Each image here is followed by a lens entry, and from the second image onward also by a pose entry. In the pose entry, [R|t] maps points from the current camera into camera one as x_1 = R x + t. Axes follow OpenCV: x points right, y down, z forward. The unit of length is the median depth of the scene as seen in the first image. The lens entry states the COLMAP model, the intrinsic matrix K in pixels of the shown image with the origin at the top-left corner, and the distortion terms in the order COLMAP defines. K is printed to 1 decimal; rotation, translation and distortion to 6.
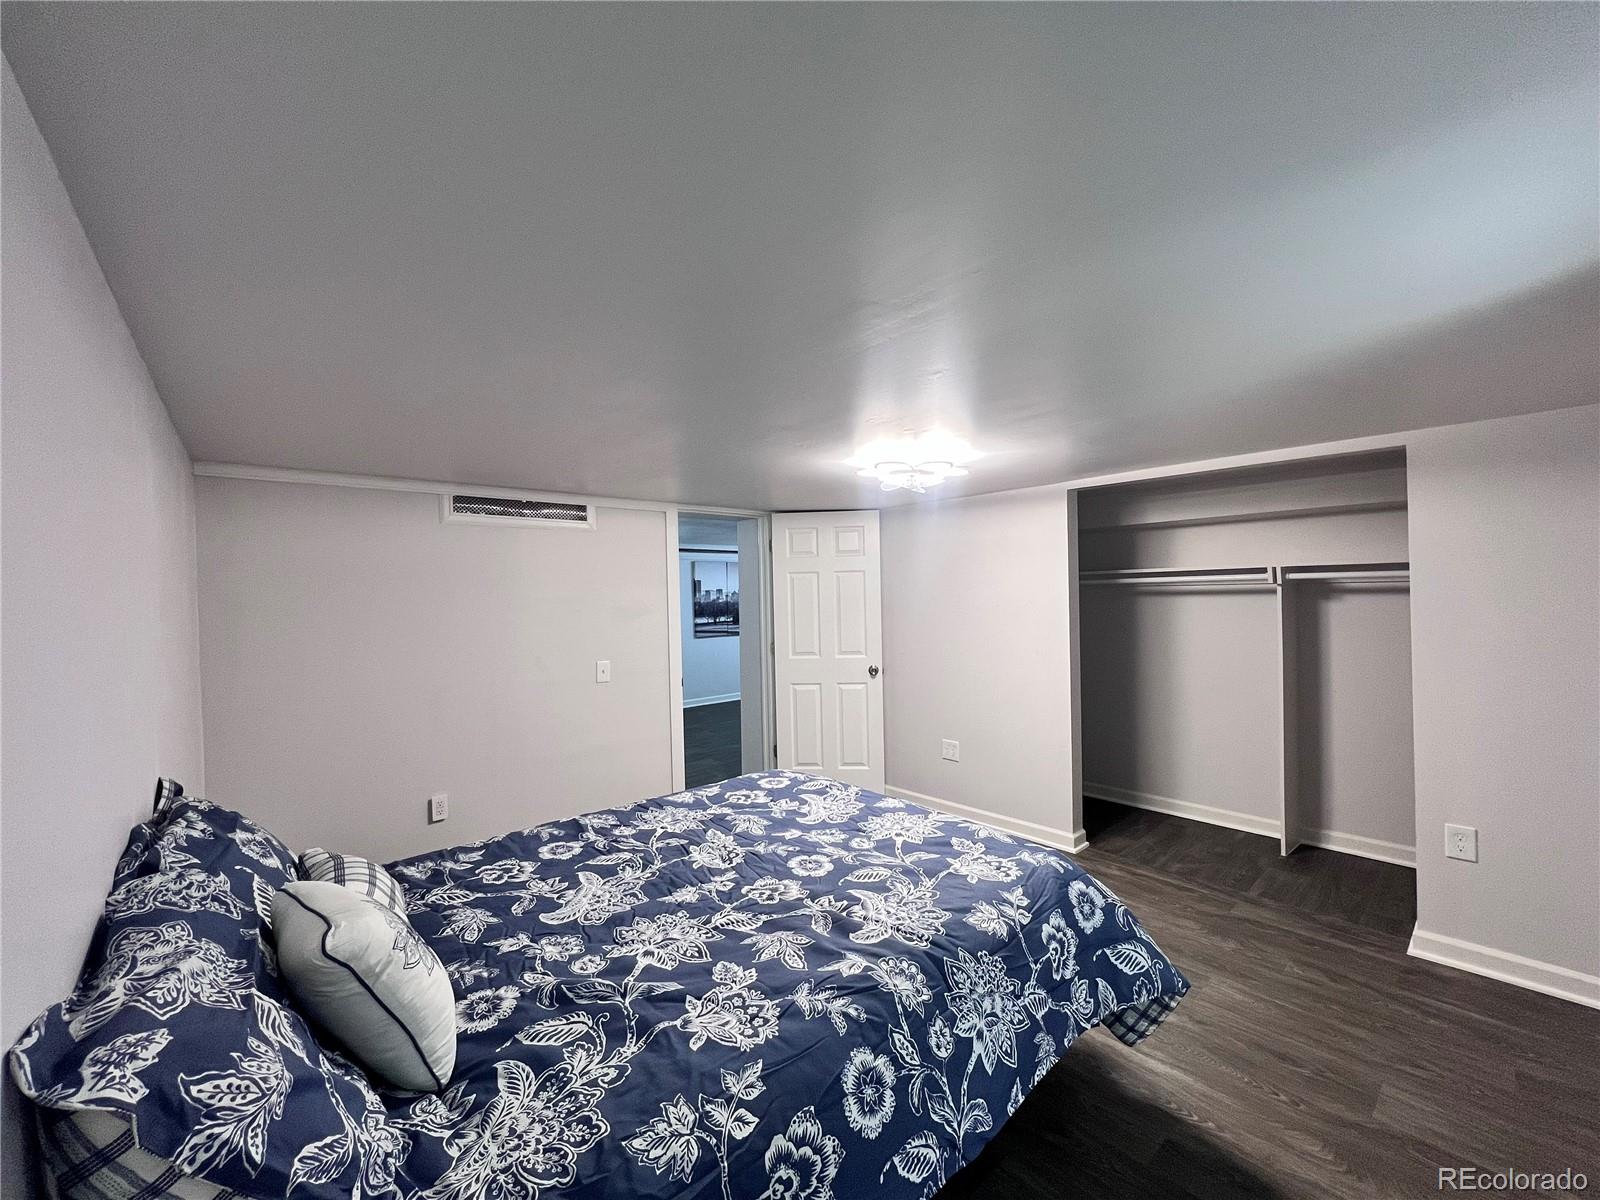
lens RADIAL K [[640.3, 0, 800.0], [0, 640.3, 600.0], [0, 0, 1]] dist [-0.000397, -0.000023]
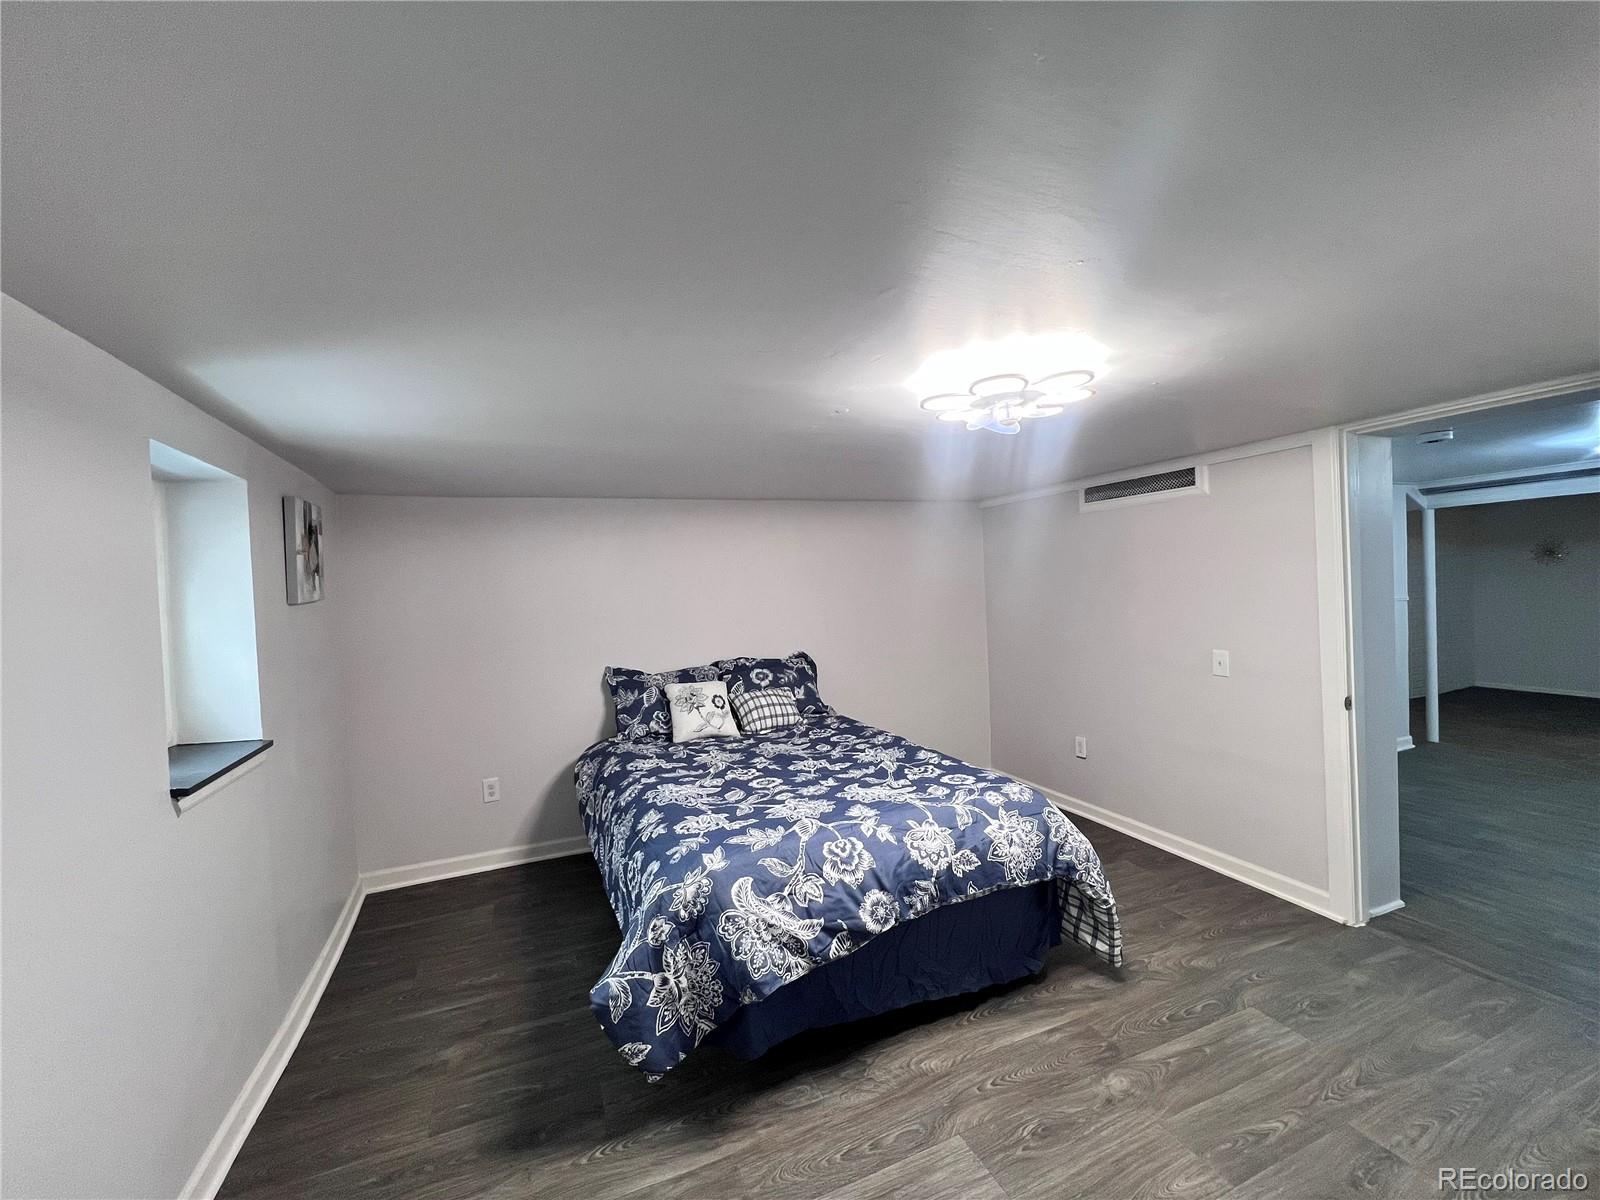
lens RADIAL K [[640.3, 0, 800.0], [0, 640.3, 600.0], [0, 0, 1]] dist [-0.000397, -0.000023]
pose [[-0.302807, 0.051845, -0.951641, 1.068290], [0.032230, 0.998505, 0.044143, -0.040536], [0.952507, -0.017305, -0.304026, 1.220503]]
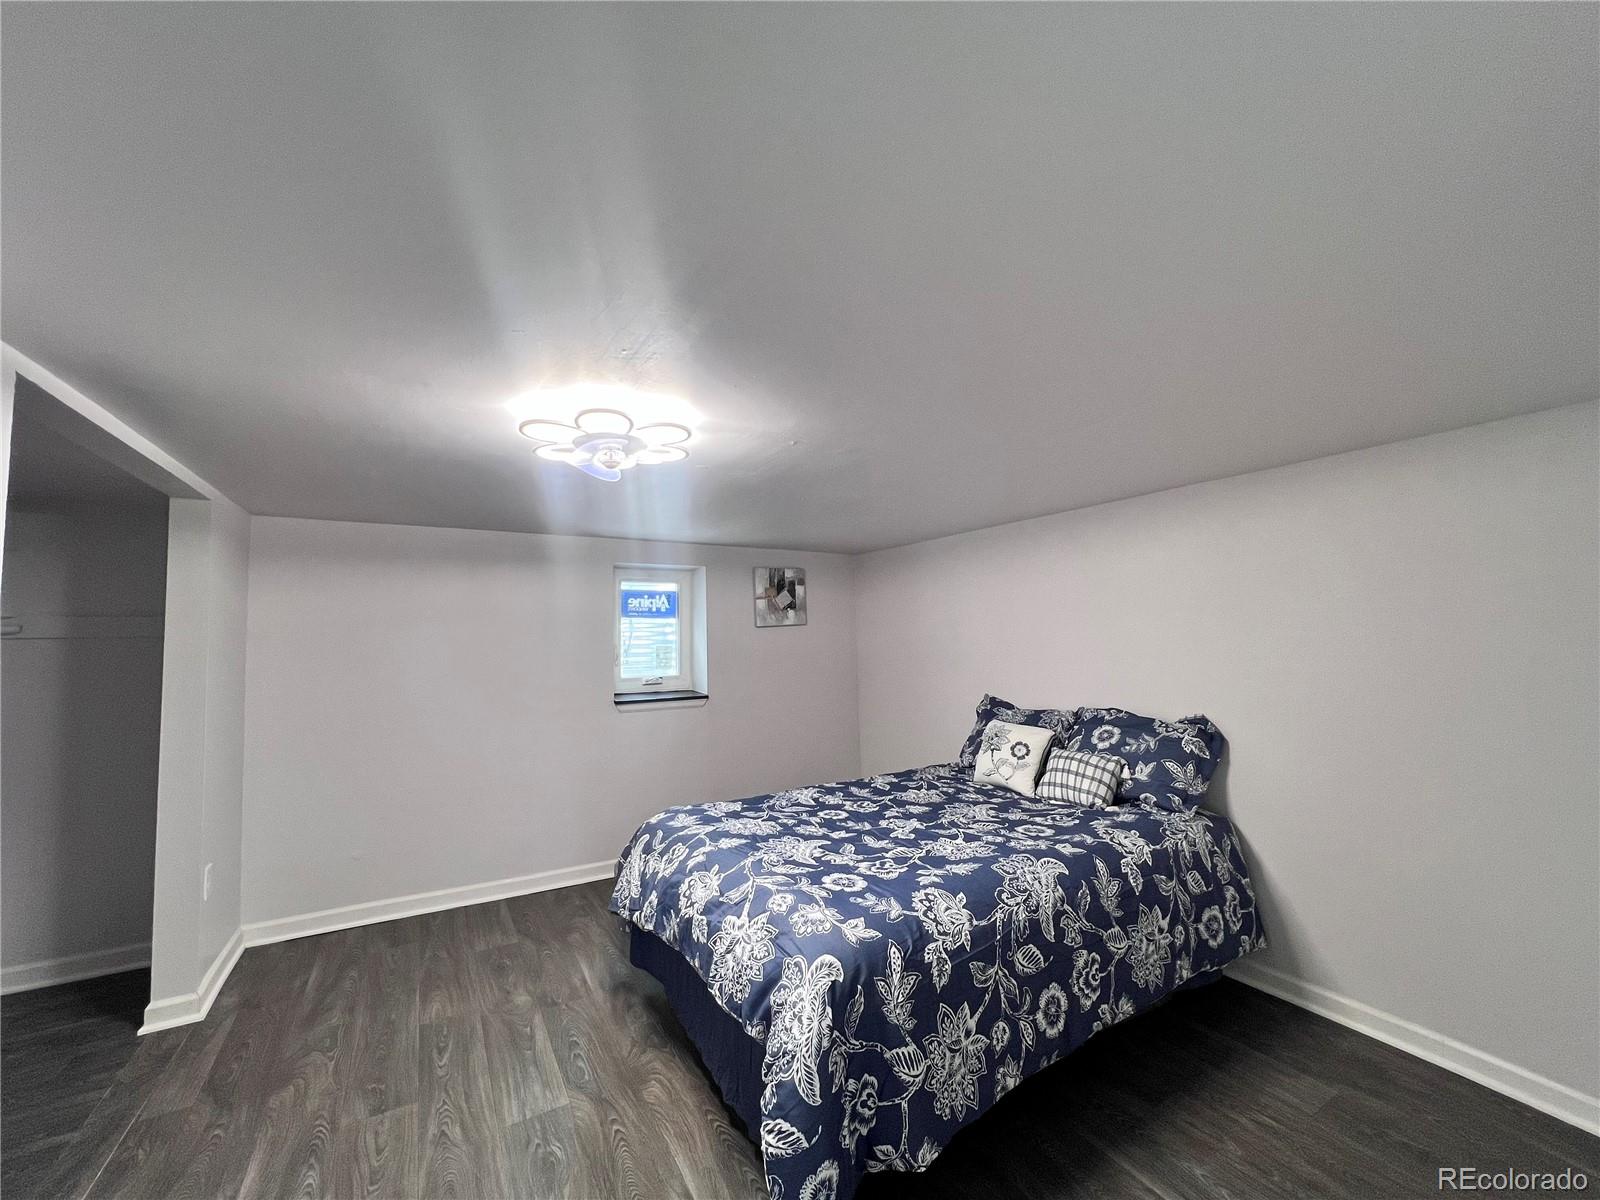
lens RADIAL K [[648.4, 0, 798.1], [0, 648.4, 605.8], [0, 0, 1]] dist [0.000397, 0.000074]
pose [[-0.982260, 0.046136, 0.181760, -0.155295], [0.040280, 0.998547, -0.035785, -0.000876], [-0.183147, -0.027829, -0.982692, 1.975666]]
